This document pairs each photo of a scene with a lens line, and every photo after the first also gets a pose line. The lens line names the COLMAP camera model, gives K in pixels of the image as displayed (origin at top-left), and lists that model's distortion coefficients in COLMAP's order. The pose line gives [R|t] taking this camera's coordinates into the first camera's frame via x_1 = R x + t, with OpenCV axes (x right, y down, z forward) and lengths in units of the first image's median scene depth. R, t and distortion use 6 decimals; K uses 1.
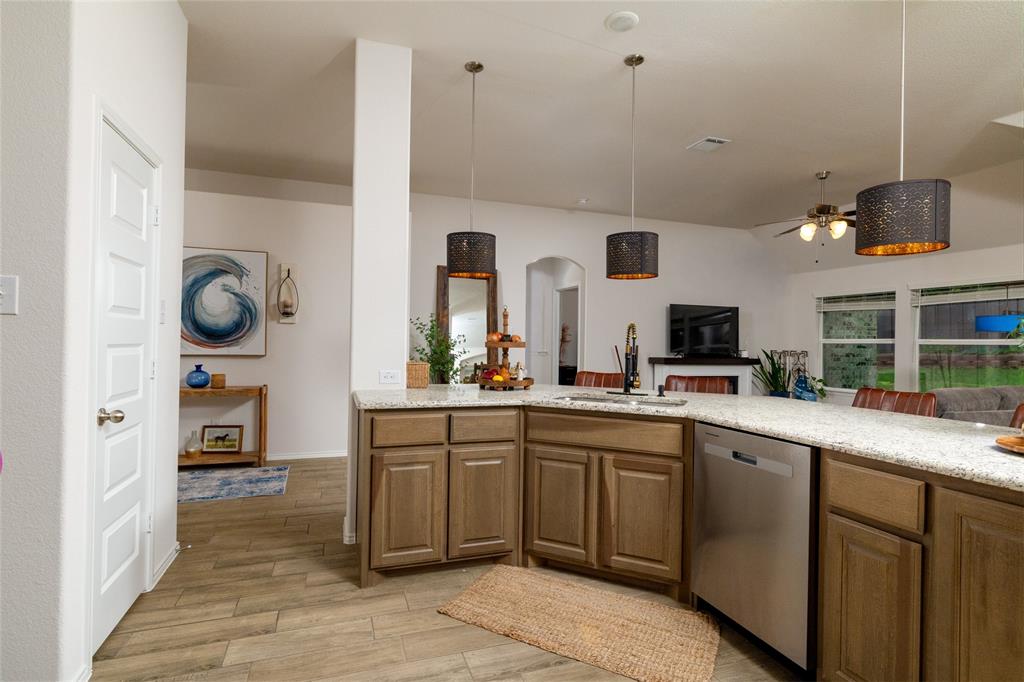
lens RADIAL K [[513.7, 0, 512.0], [0, 513.7, 341.0], [0, 0, 1]] dist [0.003663, 0.000093]
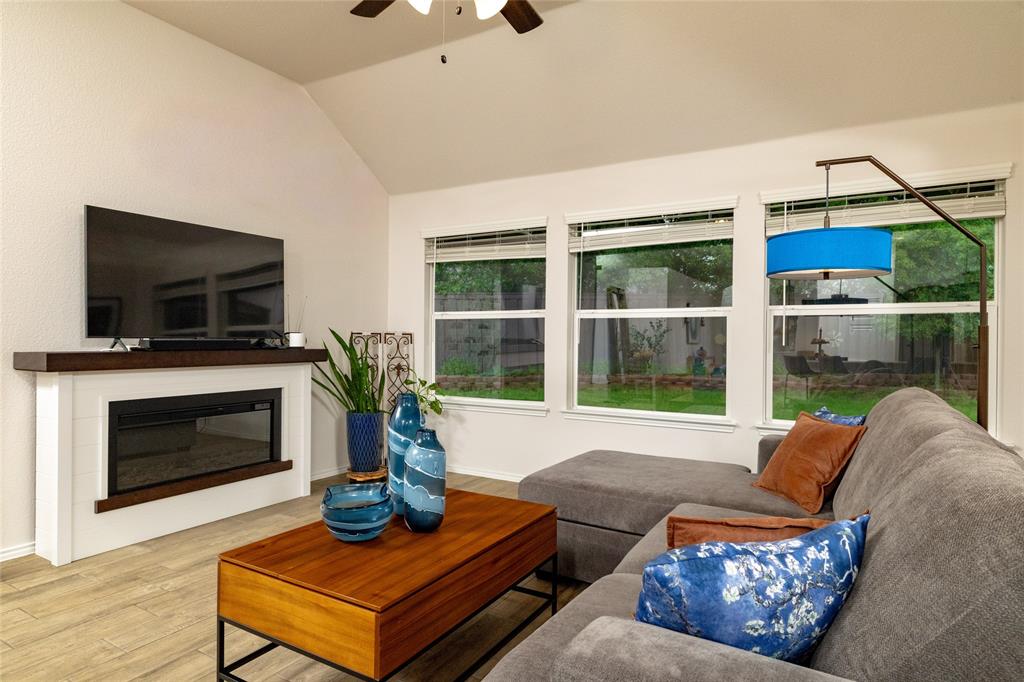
lens RADIAL K [[578.9, 0, 512.0], [0, 578.9, 341.0], [0, 0, 1]] dist [-0.001033, 0.000310]
pose [[0.763525, -0.014791, 0.645609, 0.257937], [0.001670, 0.999780, 0.020930, 0.015483], [-0.645776, -0.014902, 0.763381, 0.461490]]
